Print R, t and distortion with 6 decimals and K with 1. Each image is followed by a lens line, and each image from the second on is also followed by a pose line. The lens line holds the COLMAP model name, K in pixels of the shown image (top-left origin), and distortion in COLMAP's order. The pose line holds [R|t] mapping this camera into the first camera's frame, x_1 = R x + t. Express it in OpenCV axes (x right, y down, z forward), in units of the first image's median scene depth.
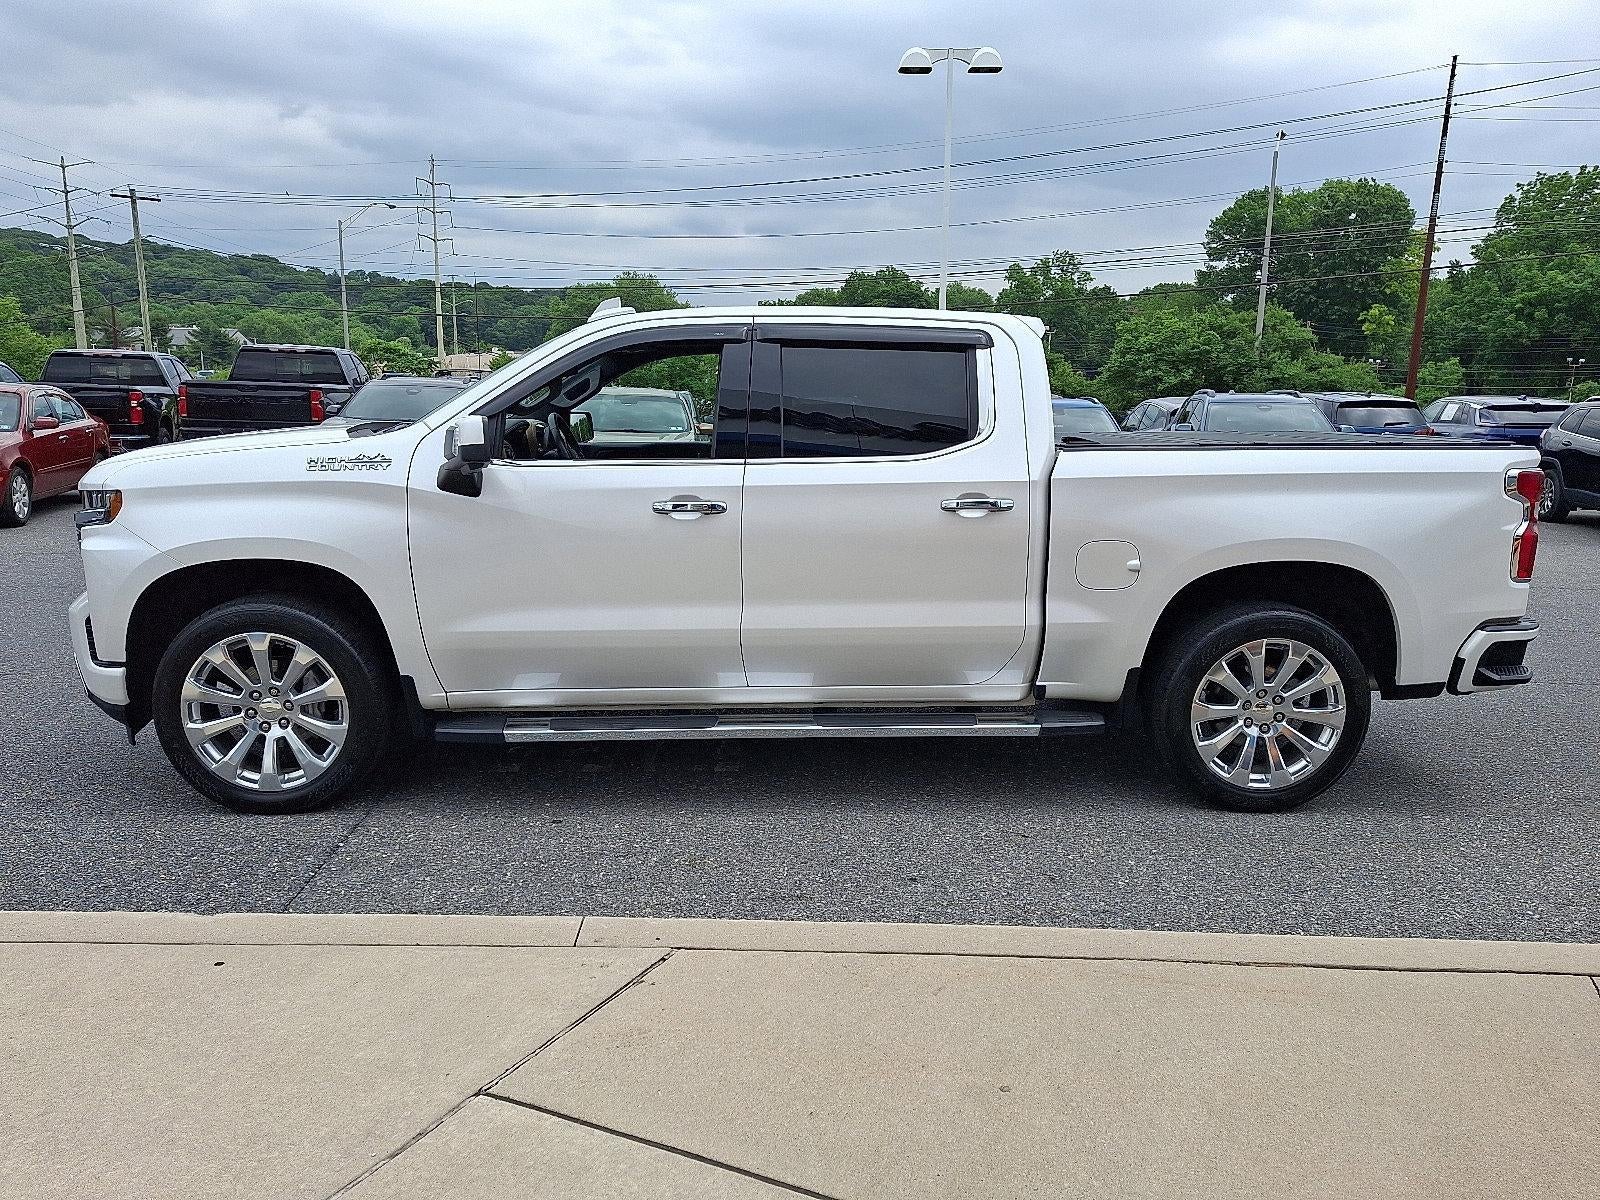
lens RADIAL K [[1165.4, 0, 796.6], [0, 1165.4, 644.1], [0, 0, 1]] dist [0.062729, -0.097201]
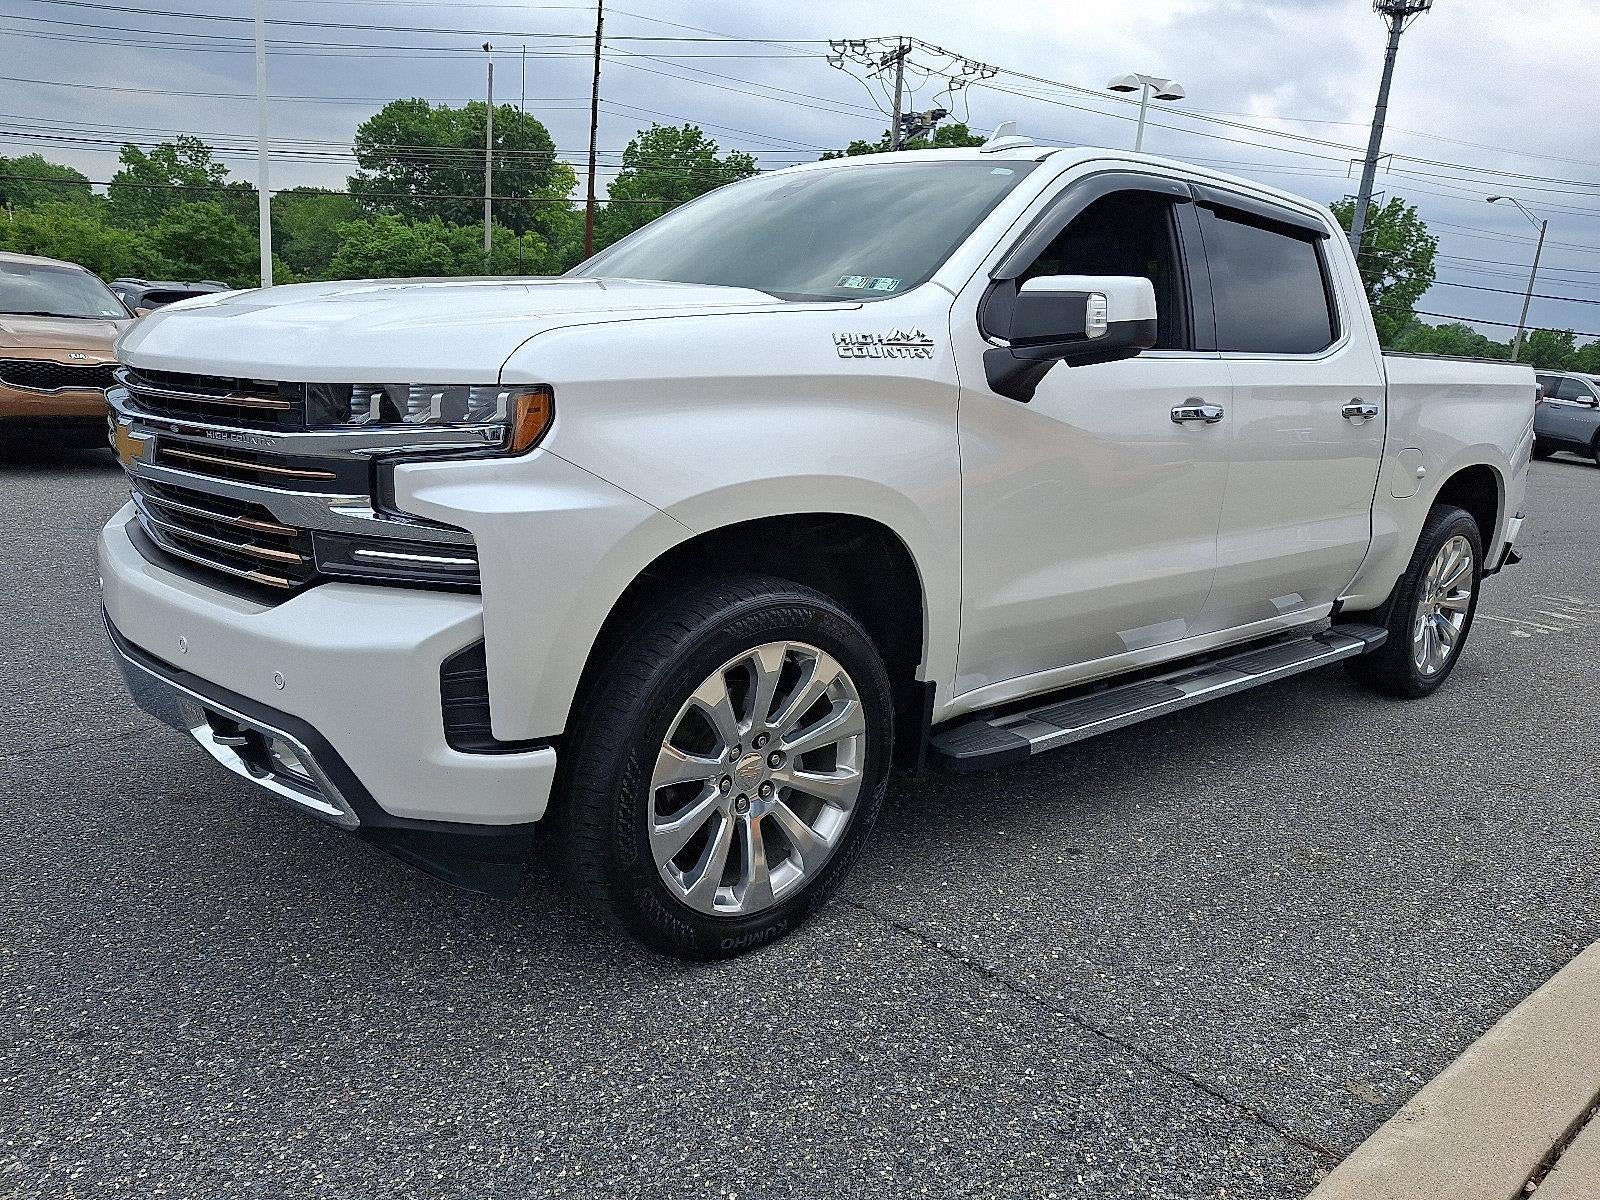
lens RADIAL K [[1165.4, 0, 796.6], [0, 1165.4, 644.1], [0, 0, 1]] dist [0.062729, -0.097201]
pose [[0.783991, -0.122966, 0.608471, -0.779458], [0.081095, 0.992072, 0.096000, -0.062040], [-0.615452, -0.025919, 0.787748, 0.537762]]
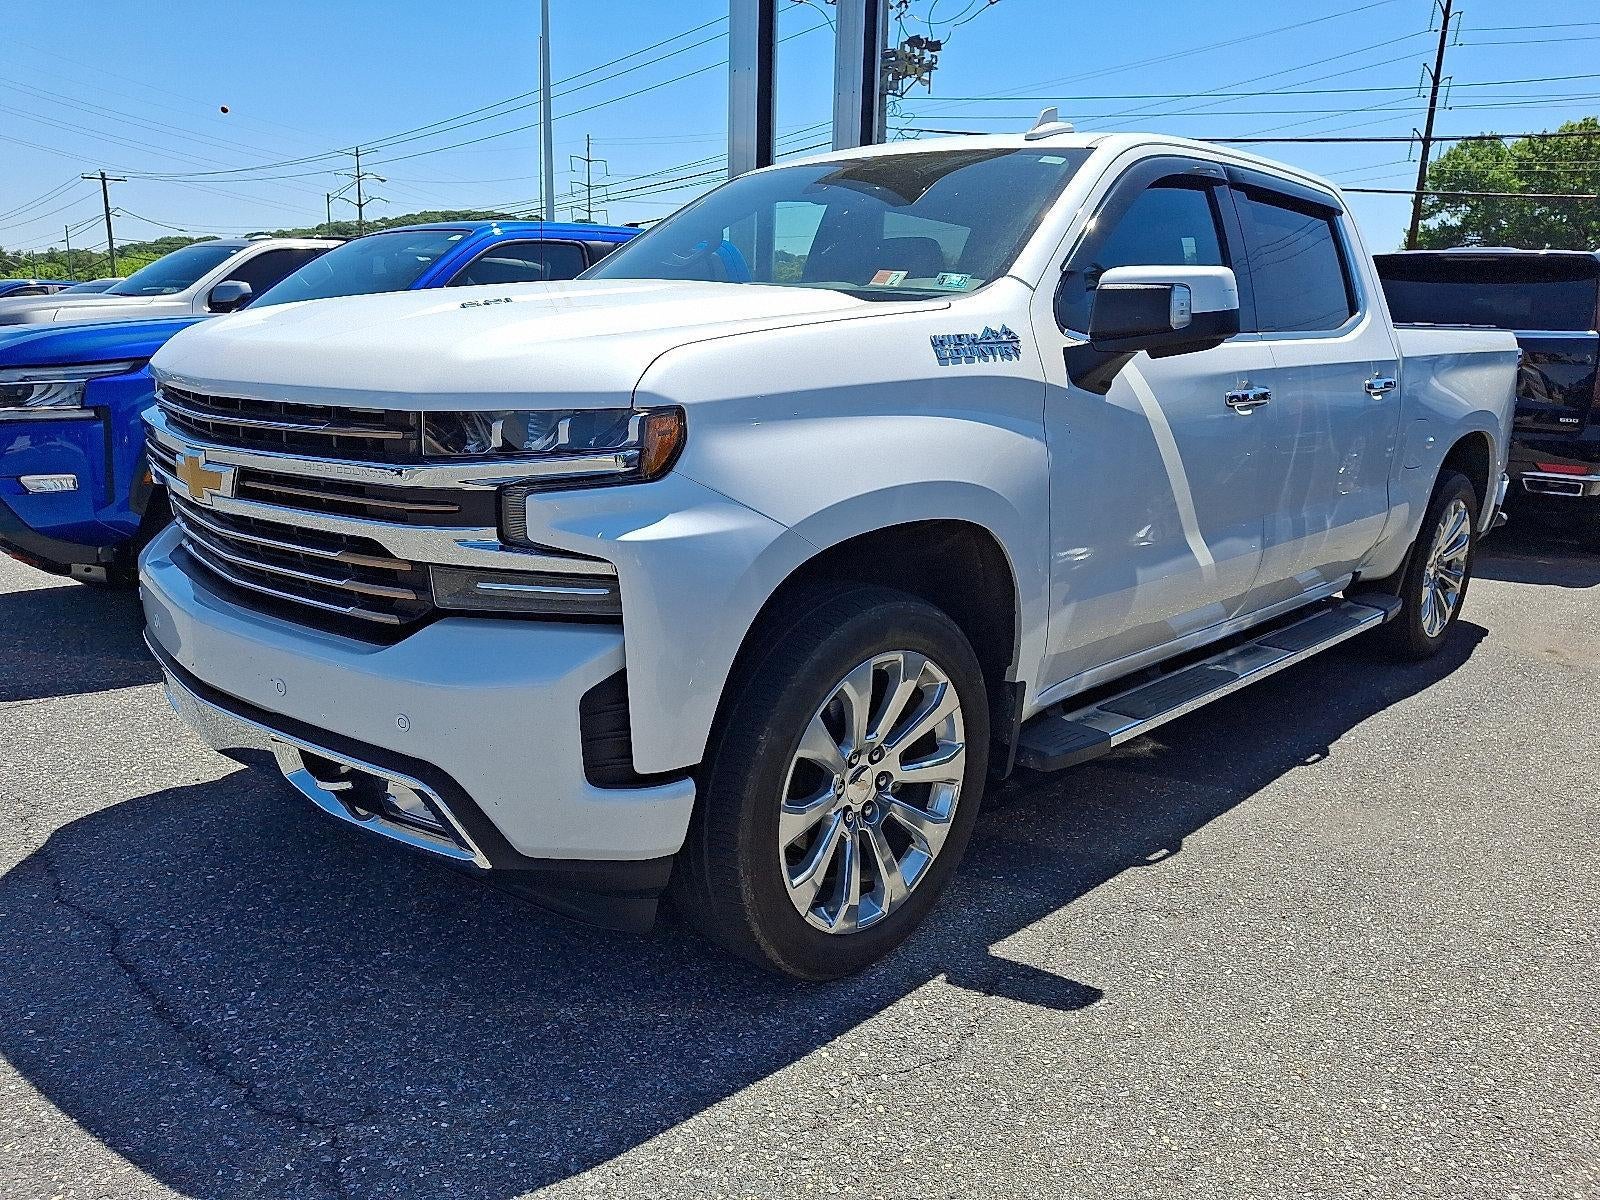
lens RADIAL K [[1165.4, 0, 796.6], [0, 1165.4, 644.1], [0, 0, 1]] dist [0.062729, -0.097201]
pose [[0.741169, -0.170267, 0.649367, -0.833317], [0.121497, 0.985349, 0.119690, -0.085403], [-0.660232, -0.009814, 0.750997, 0.601247]]
